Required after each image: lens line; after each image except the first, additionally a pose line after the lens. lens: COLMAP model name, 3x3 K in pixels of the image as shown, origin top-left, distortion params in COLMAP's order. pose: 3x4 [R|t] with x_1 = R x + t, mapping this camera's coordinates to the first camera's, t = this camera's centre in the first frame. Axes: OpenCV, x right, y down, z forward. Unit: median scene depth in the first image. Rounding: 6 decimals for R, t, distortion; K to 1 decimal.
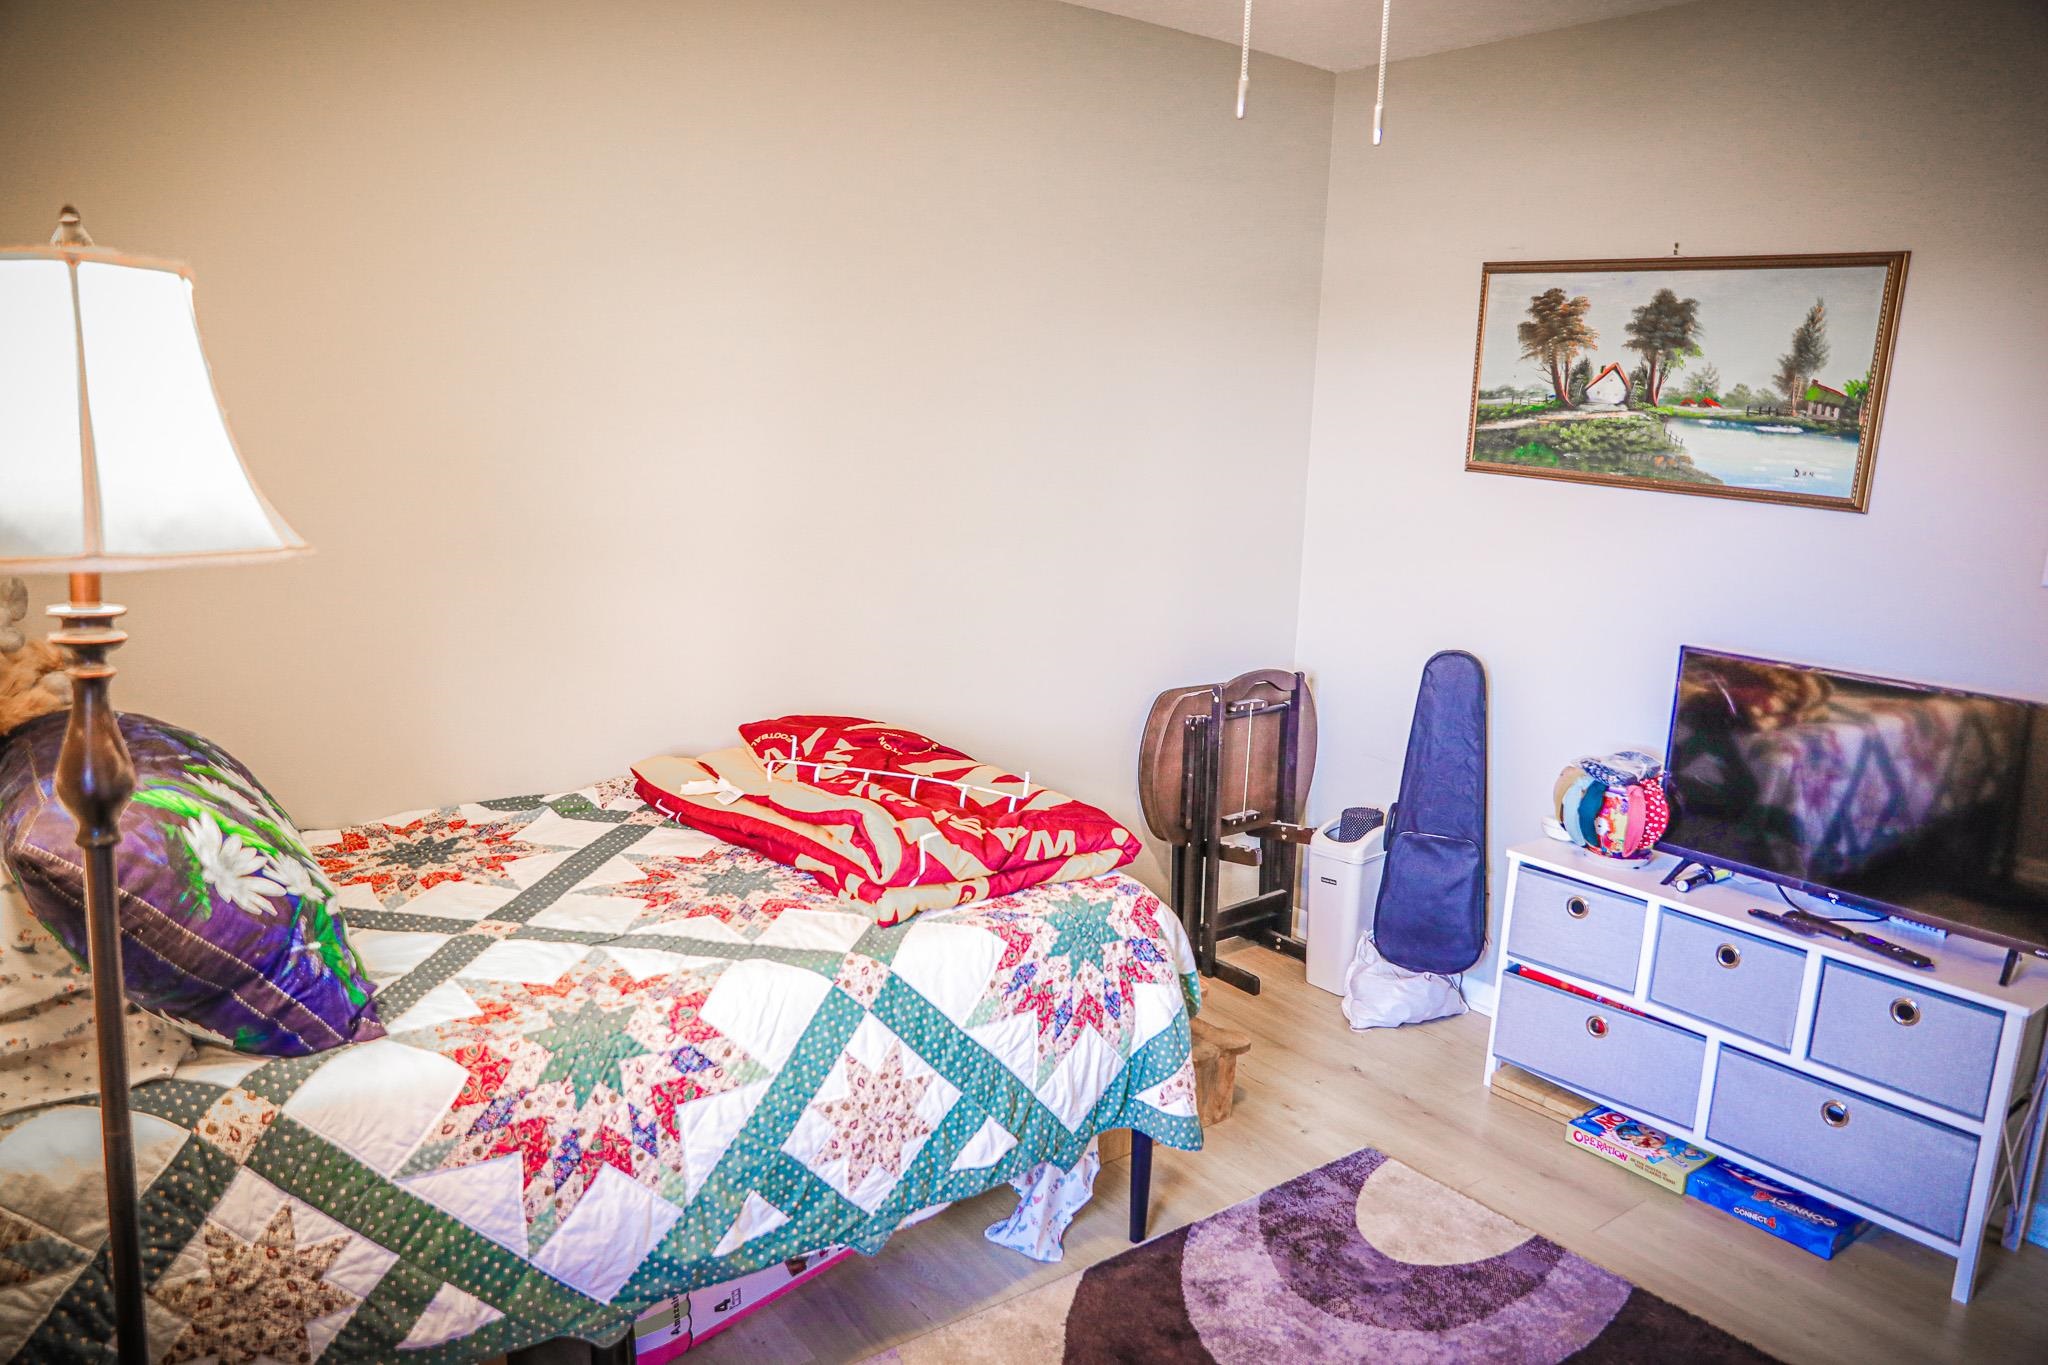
lens RADIAL K [[1487.2, 0, 1020.3], [0, 1487.2, 686.7], [0, 0, 1]] dist [-0.113096, 0.089228]
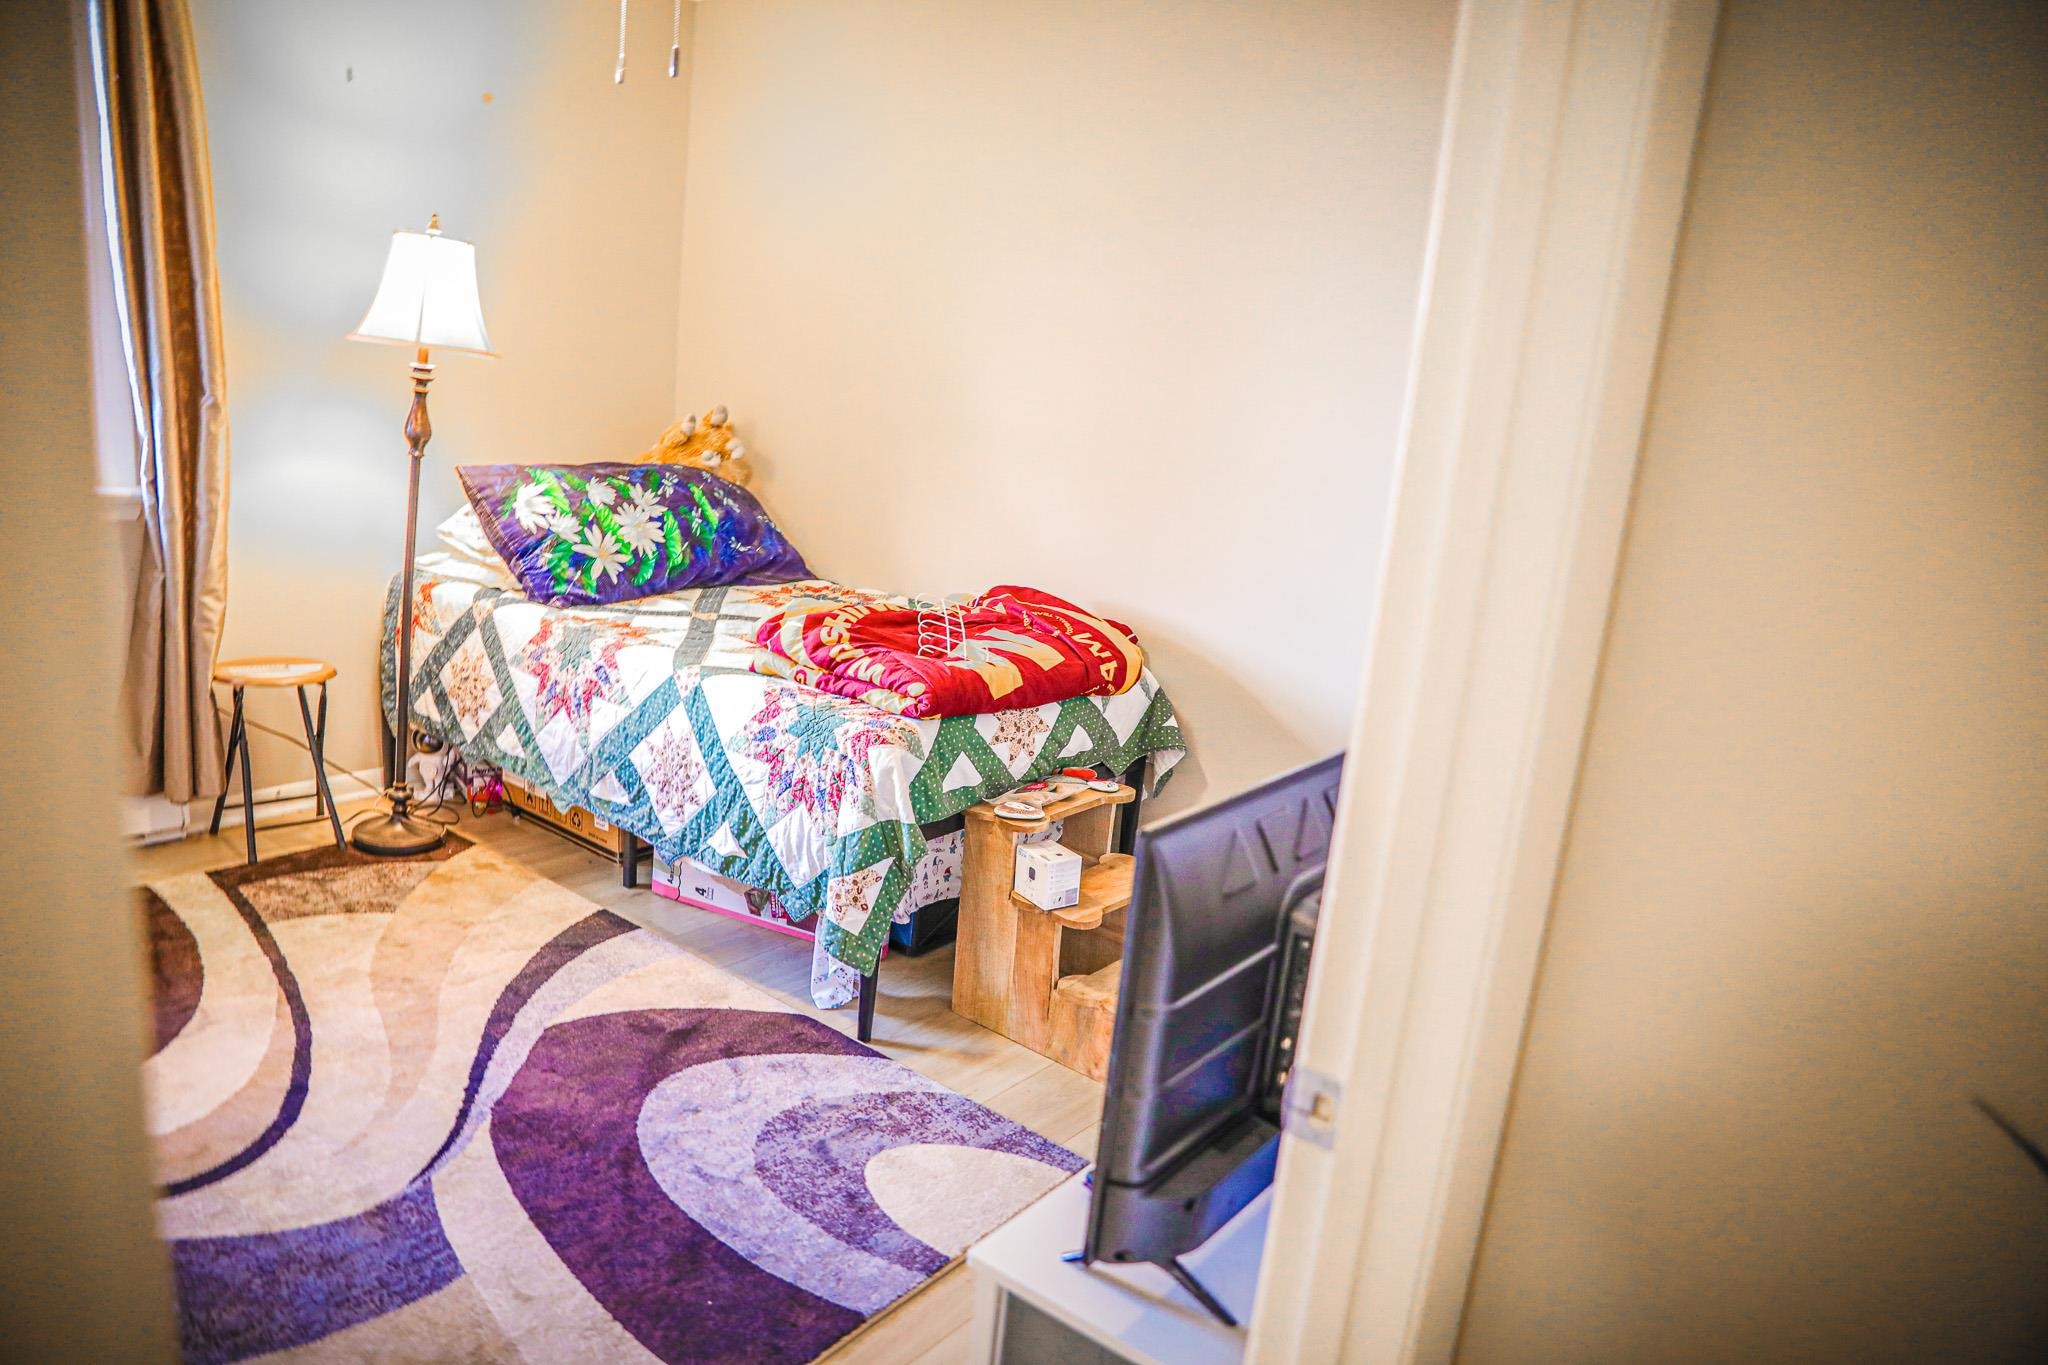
lens RADIAL K [[1487.2, 0, 1020.3], [0, 1487.2, 686.7], [0, 0, 1]] dist [-0.113096, 0.089228]
pose [[0.217646, 0.208998, -0.953389, 1.485845], [-0.266508, 0.952411, 0.147943, -0.118110], [0.938938, 0.221887, 0.262988, 0.961163]]
